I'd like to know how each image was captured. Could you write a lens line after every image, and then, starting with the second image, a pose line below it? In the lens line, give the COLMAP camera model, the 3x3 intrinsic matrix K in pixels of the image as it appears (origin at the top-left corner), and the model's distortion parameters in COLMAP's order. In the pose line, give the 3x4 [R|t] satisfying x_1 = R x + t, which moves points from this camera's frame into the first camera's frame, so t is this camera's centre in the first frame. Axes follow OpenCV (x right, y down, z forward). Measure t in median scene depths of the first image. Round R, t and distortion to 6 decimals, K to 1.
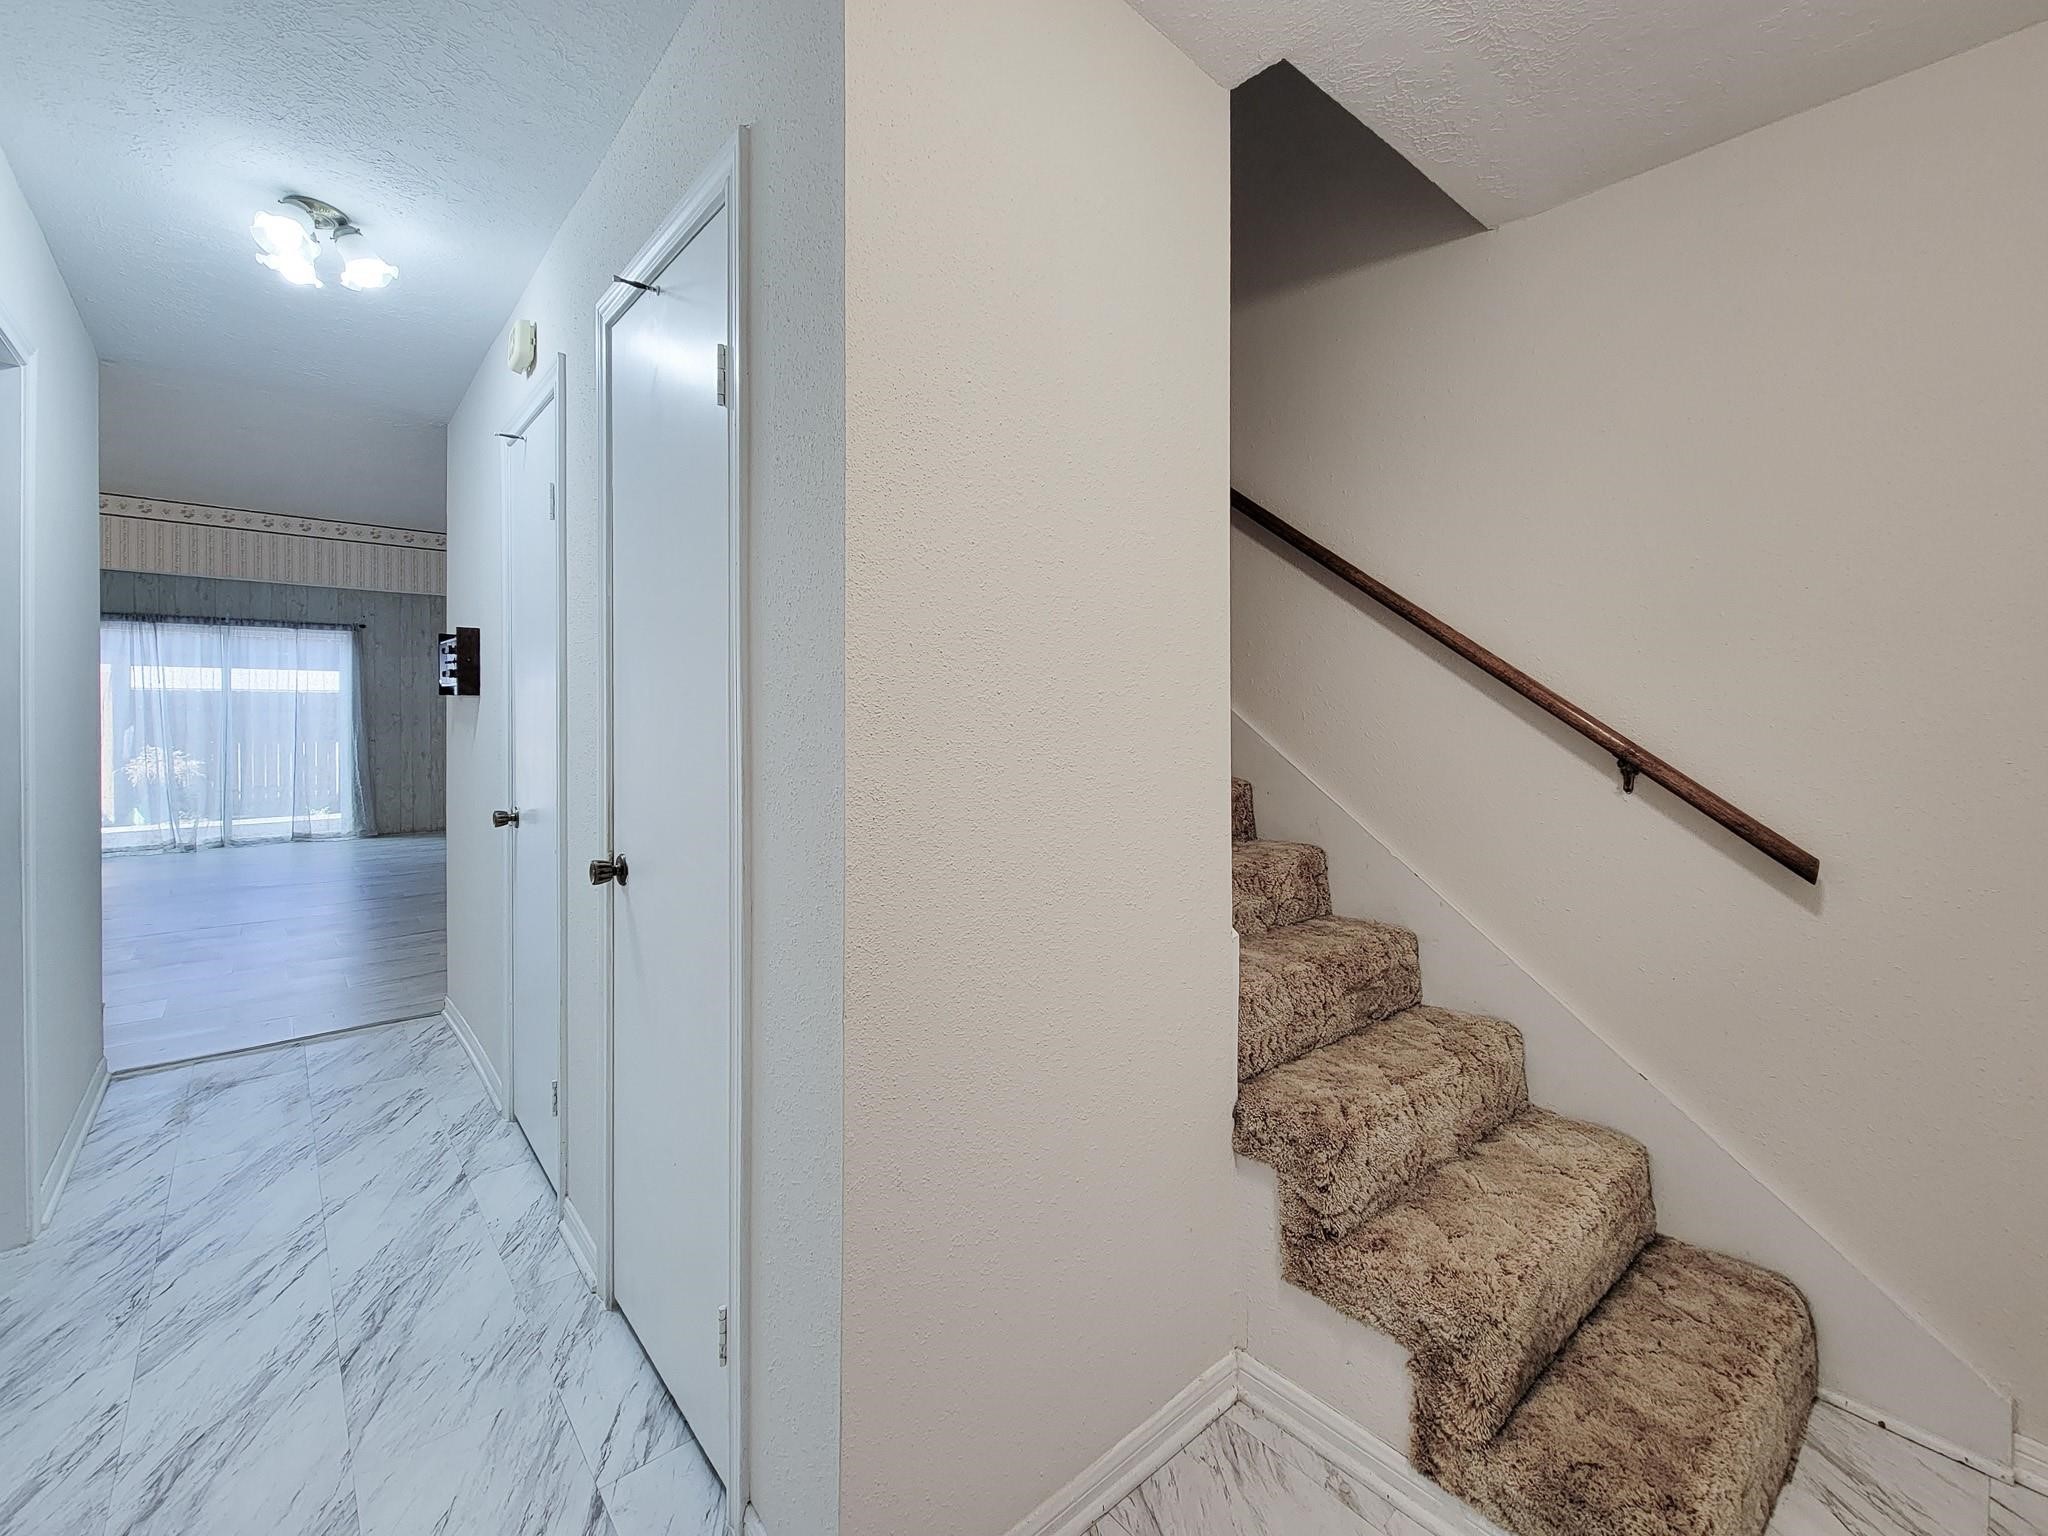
lens RADIAL K [[853.3, 0, 1029.9], [0, 853.3, 720.1], [0, 0, 1]] dist [0.004136, -0.003056]
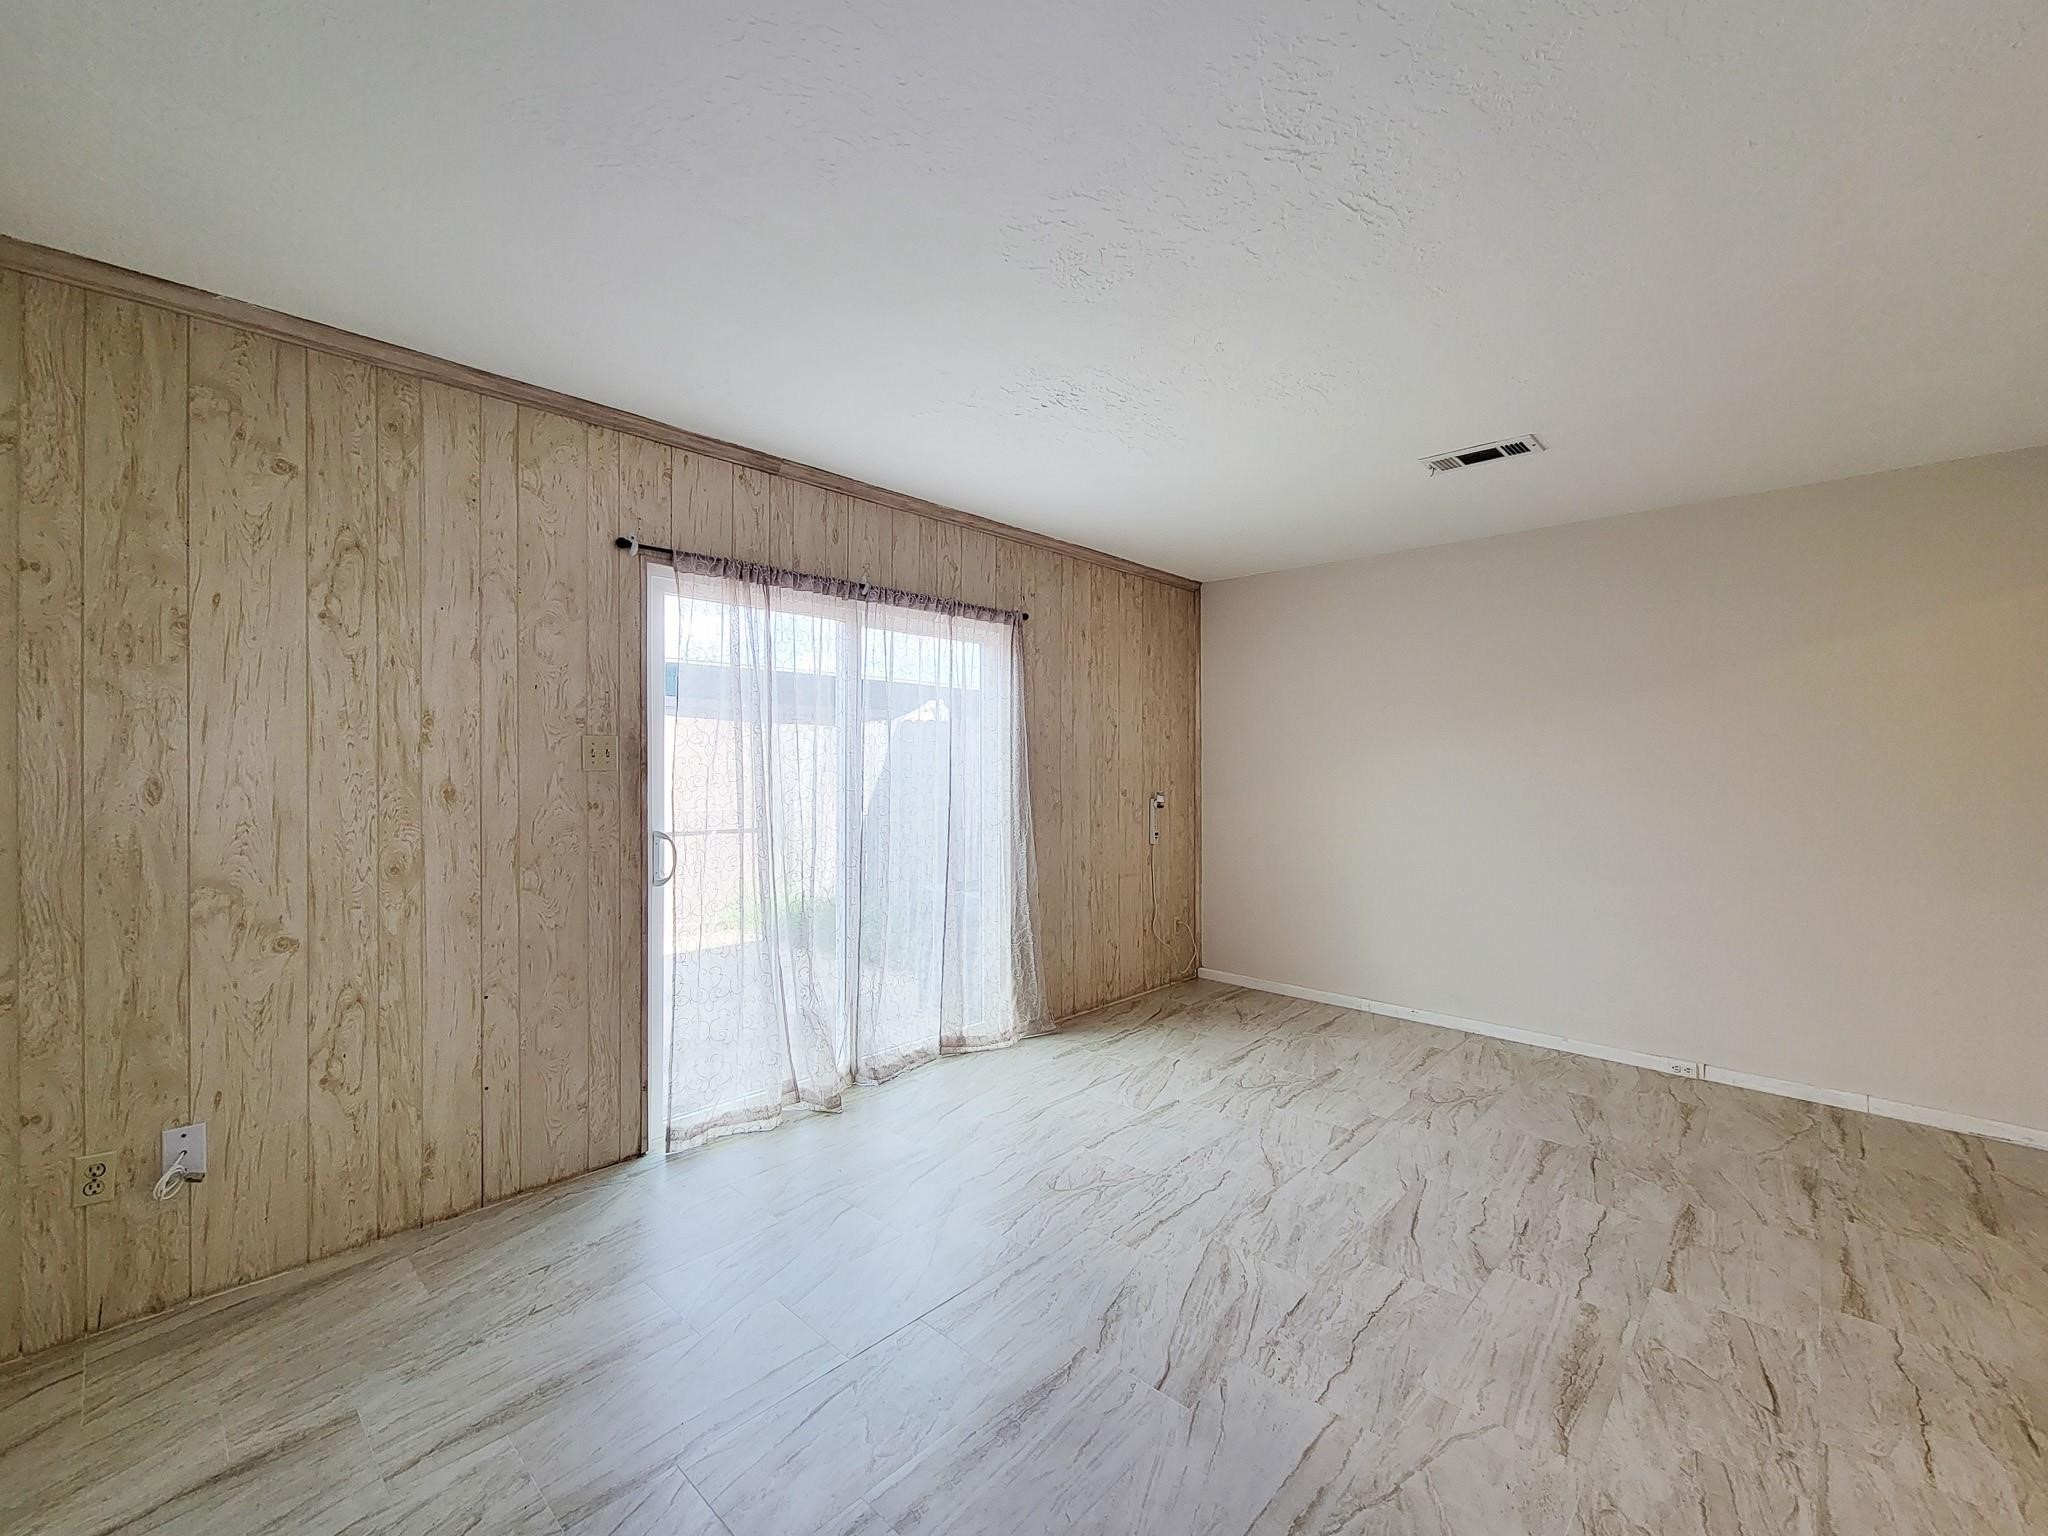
lens RADIAL K [[853.3, 0, 1005.7], [0, 853.3, 770.3], [0, 0, 1]] dist [0.004136, -0.003056]
pose [[0.995616, -0.003895, 0.093458, -0.934504], [0.004775, 0.999946, -0.009200, -0.015807], [-0.093417, 0.009606, 0.995581, 0.553642]]
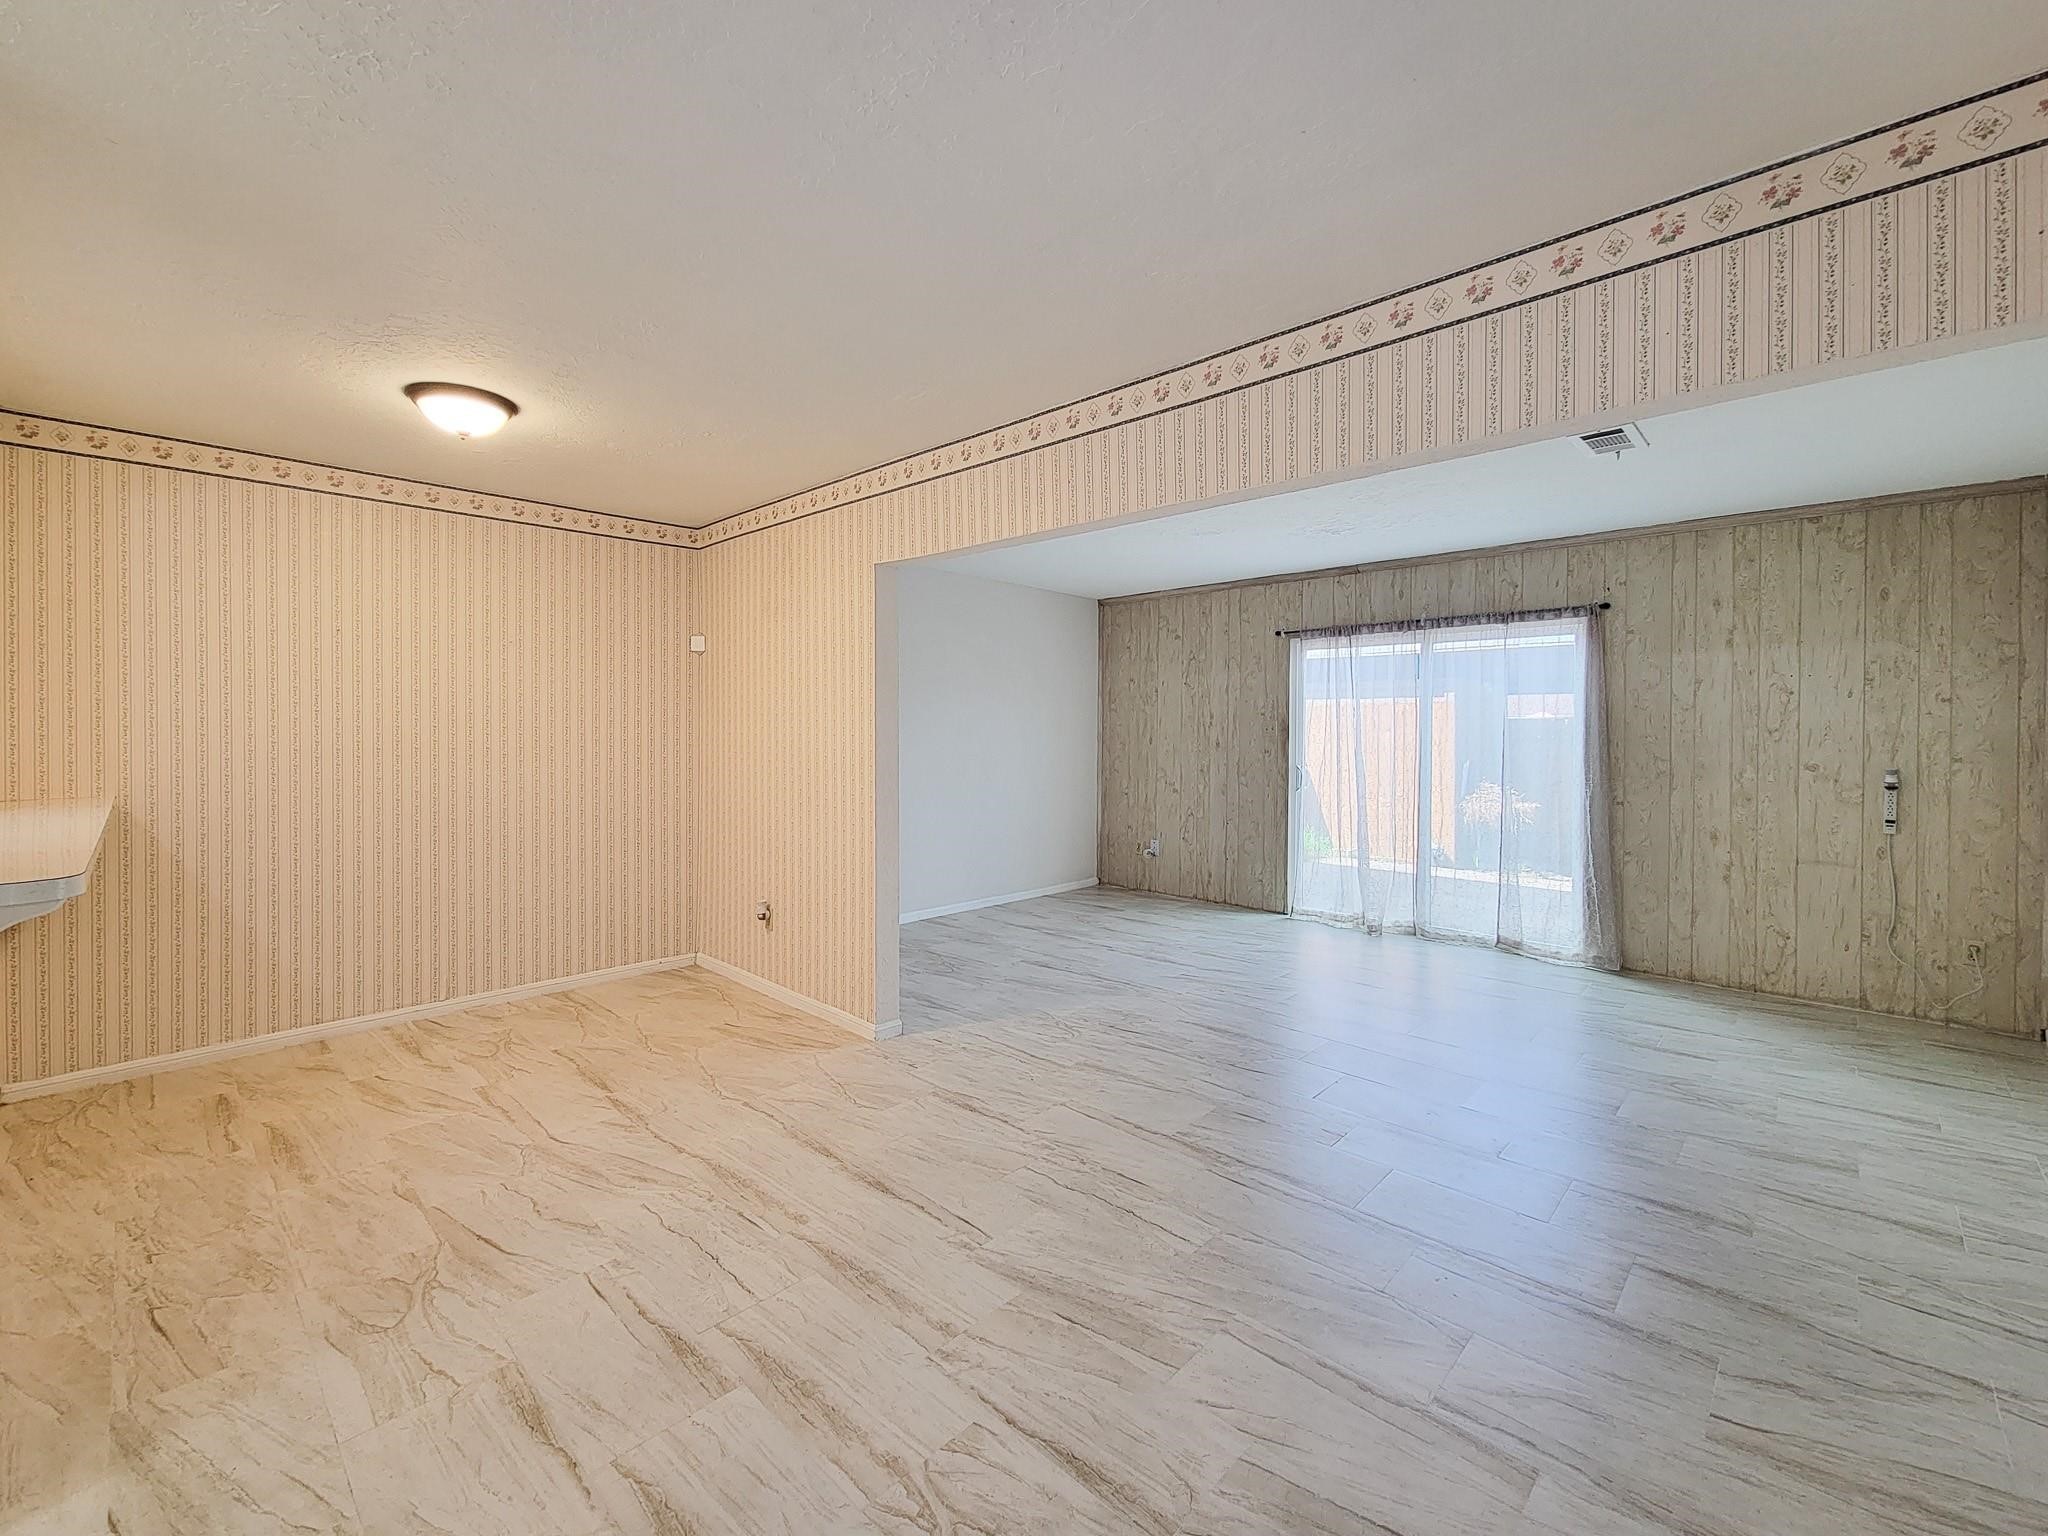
lens RADIAL K [[853.3, 0, 978.4], [0, 853.3, 735.2], [0, 0, 1]] dist [0.004136, -0.003056]
pose [[0.068798, 0.002524, -0.997627, -0.255257], [-0.017442, 0.999847, 0.001326, -0.016836], [0.997478, 0.017309, 0.068831, 0.596260]]
